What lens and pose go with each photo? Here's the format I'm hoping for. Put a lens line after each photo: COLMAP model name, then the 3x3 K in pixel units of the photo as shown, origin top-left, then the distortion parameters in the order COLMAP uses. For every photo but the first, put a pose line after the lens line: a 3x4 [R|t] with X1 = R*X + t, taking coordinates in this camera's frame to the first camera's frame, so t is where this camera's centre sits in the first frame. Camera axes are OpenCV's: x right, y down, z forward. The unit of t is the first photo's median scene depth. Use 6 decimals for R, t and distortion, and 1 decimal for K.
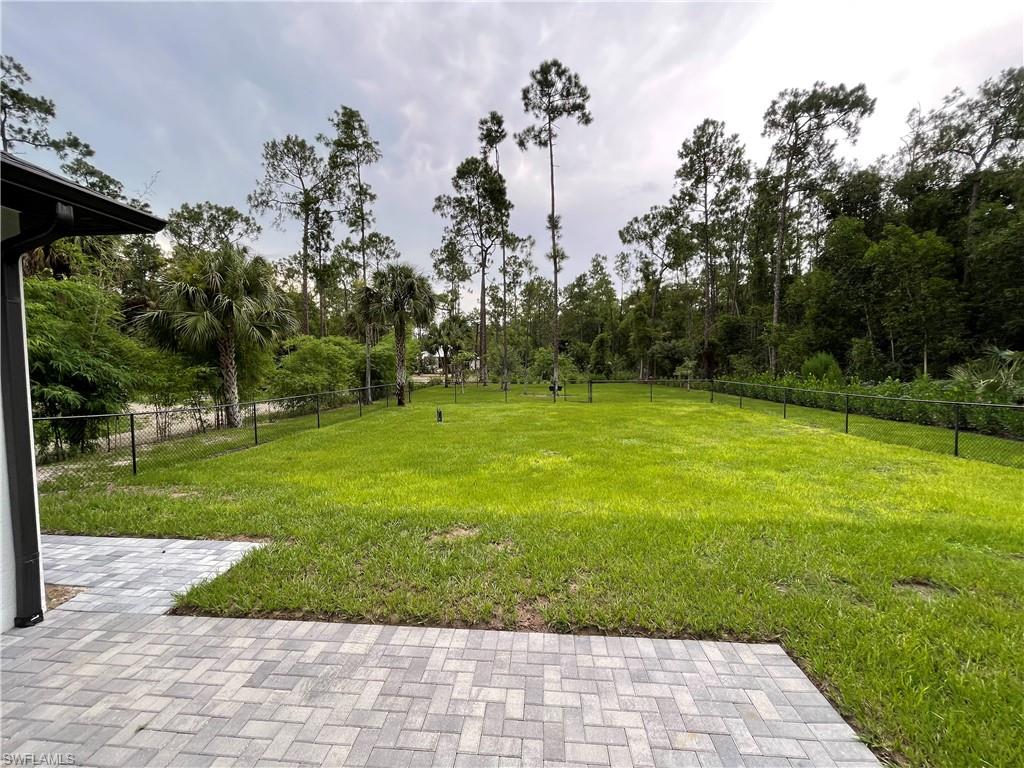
lens RADIAL K [[414.4, 0, 508.5], [0, 414.4, 383.0], [0, 0, 1]] dist [-0.003777, 0.000125]
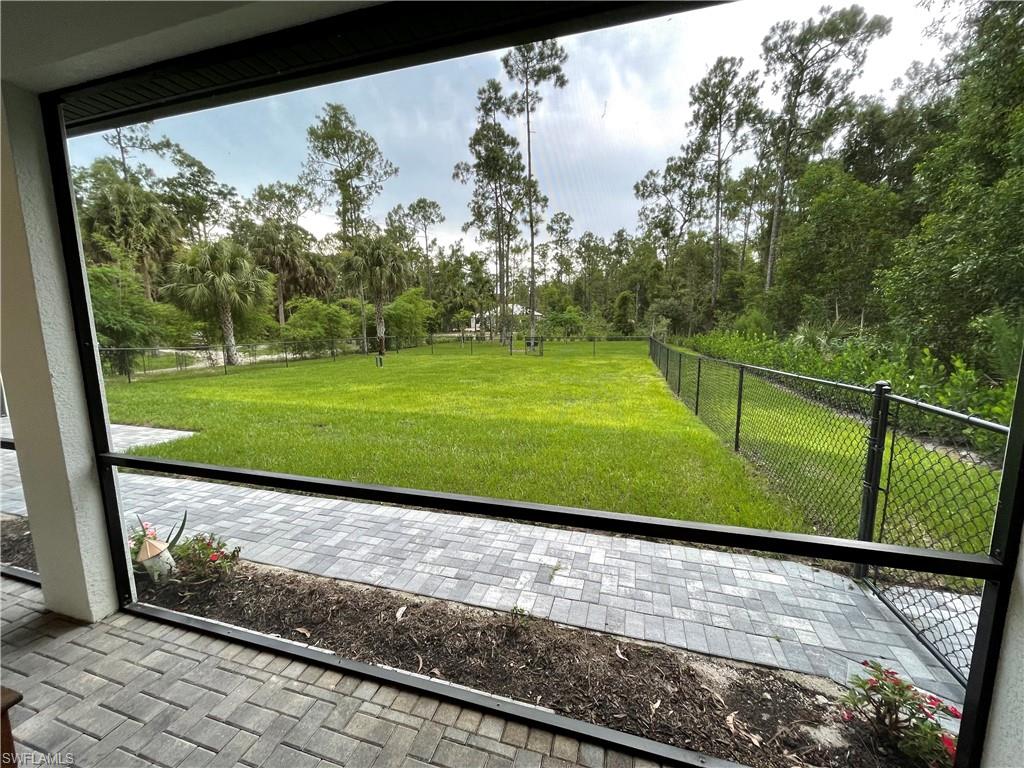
lens RADIAL K [[414.4, 0, 512.2], [0, 414.4, 385.1], [0, 0, 1]] dist [-0.003777, 0.000125]
pose [[0.979686, 0.029519, -0.198353, 0.248739], [-0.008942, 0.994553, 0.103848, 0.008321], [0.200338, -0.099965, 0.974614, -0.090796]]
